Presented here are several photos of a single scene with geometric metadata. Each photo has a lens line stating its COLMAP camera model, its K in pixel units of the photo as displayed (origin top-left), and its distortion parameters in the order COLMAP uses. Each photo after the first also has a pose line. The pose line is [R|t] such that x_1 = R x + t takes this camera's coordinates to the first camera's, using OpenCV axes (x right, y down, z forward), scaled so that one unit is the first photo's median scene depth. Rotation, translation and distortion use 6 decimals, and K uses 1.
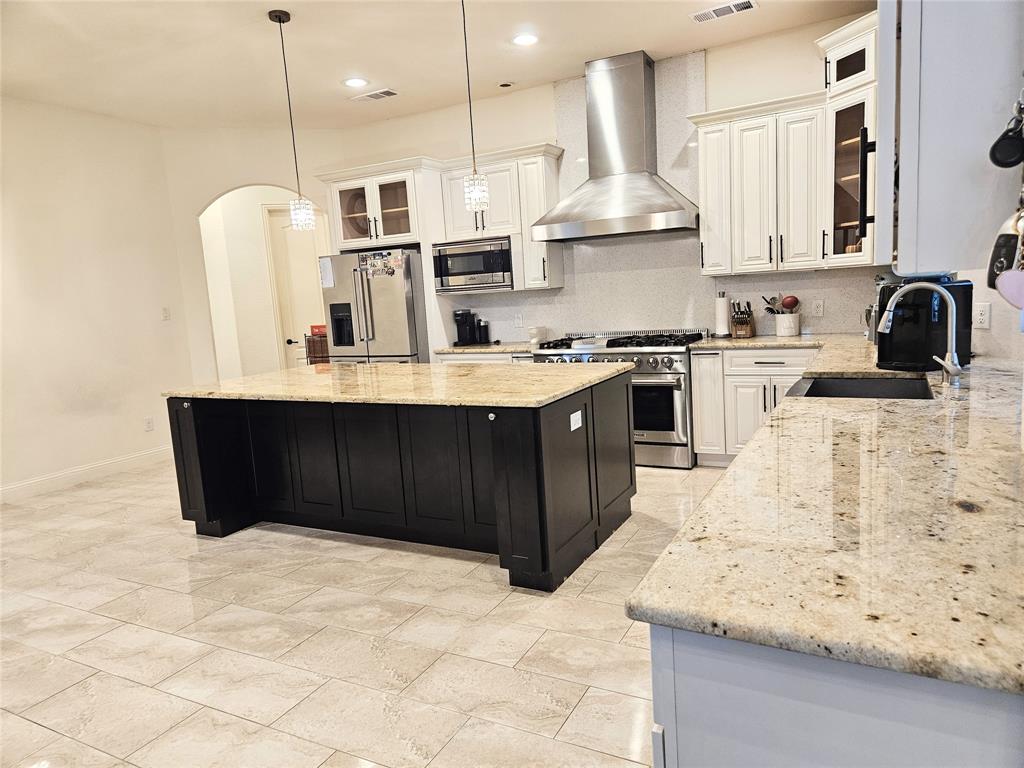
lens RADIAL K [[685.6, 0, 517.6], [0, 685.6, 380.8], [0, 0, 1]] dist [0.045141, -0.022171]
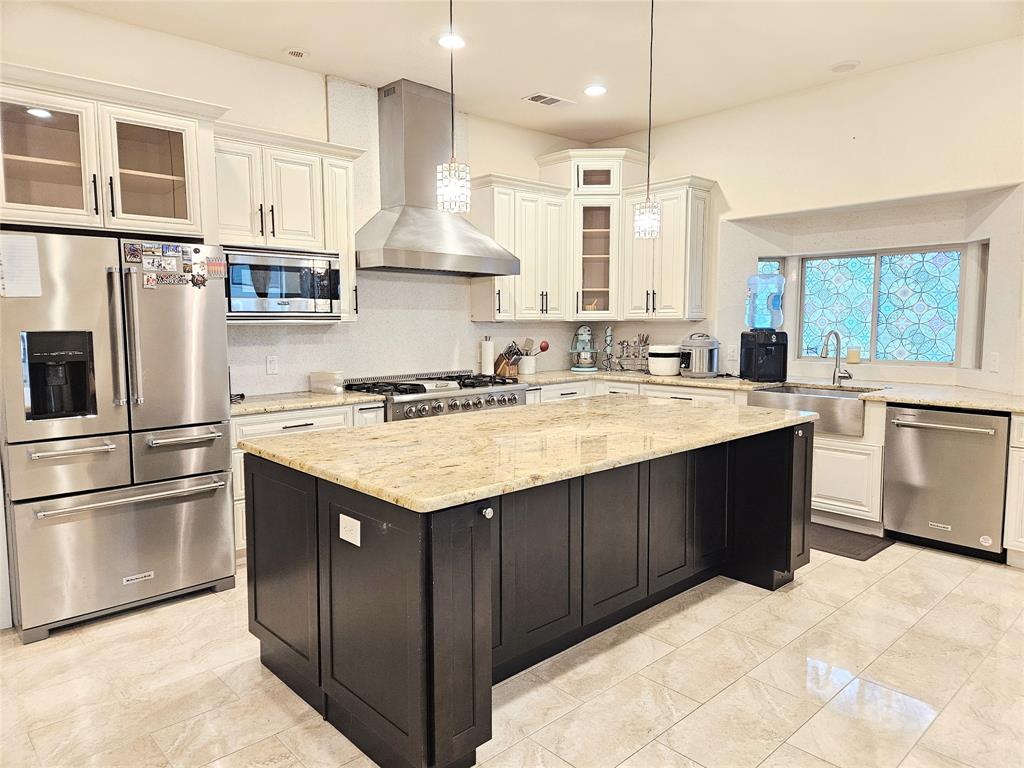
lens RADIAL K [[685.6, 0, 513.9], [0, 685.6, 378.7], [0, 0, 1]] dist [0.045141, -0.022171]
pose [[0.318674, -0.021228, 0.947627, -0.737966], [0.109047, 0.993932, -0.014406, -0.041689], [-0.941571, 0.107927, 0.319056, 0.629683]]
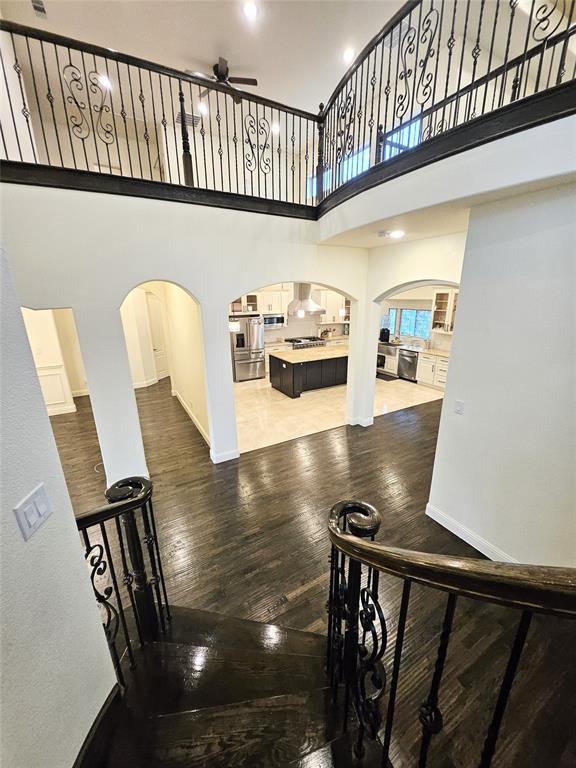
lens RADIAL K [[302.8, 0, 289.9], [0, 302.8, 384.5], [0, 0, 1]] dist [-0.000065, -0.002200]
pose [[0.531890, -0.186620, 0.825994, -1.531175], [0.087052, 0.982297, 0.165878, -0.111995], [-0.842327, -0.016324, 0.538719, 0.091287]]
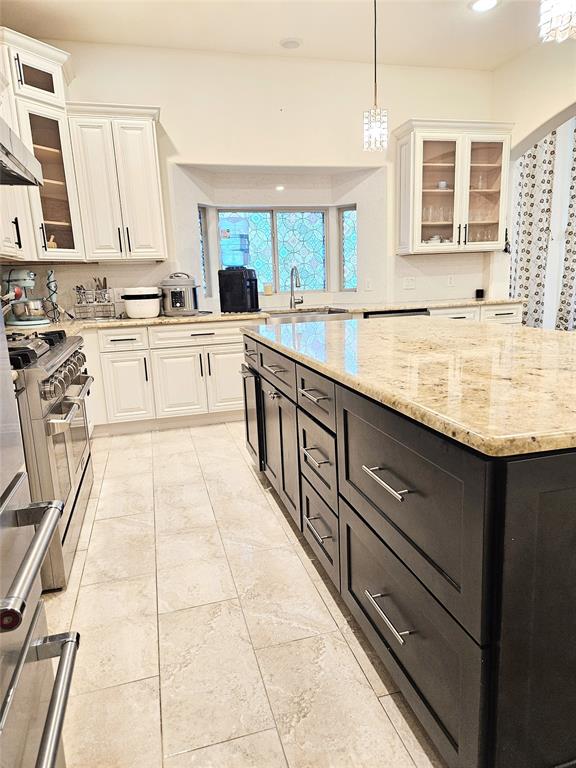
lens RADIAL K [[514.2, 0, 291.0], [0, 514.2, 383.4], [0, 0, 1]] dist [0.045141, -0.022171]
pose [[-0.684638, -0.057284, 0.726629, -0.368746], [0.174713, 0.954947, 0.239901, -0.094752], [-0.707634, 0.291197, -0.643784, 1.160108]]
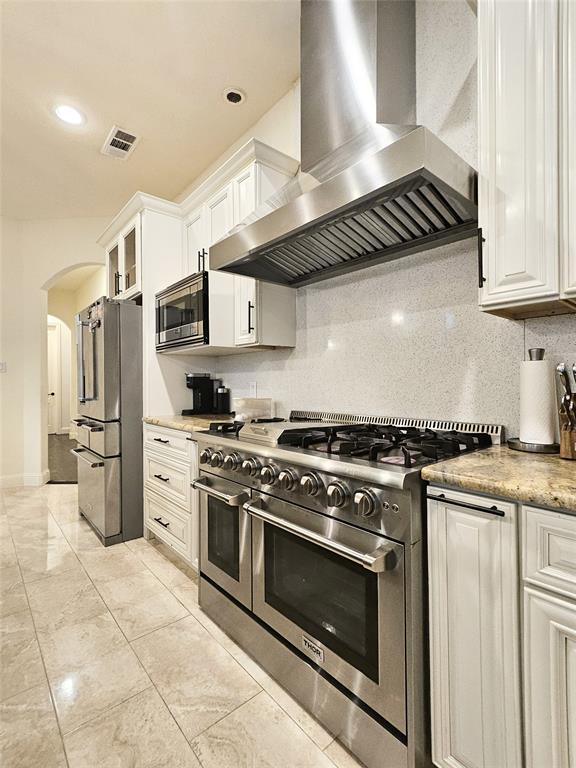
lens RADIAL K [[366.8, 0, 291.5], [0, 366.8, 383.1], [0, 0, 1]] dist [-0.003807, -0.000216]
pose [[0.931913, 0.055119, -0.358468, 0.232940], [-0.095672, 0.990736, -0.096381, -0.067720], [0.349835, 0.124114, 0.928553, 0.719919]]
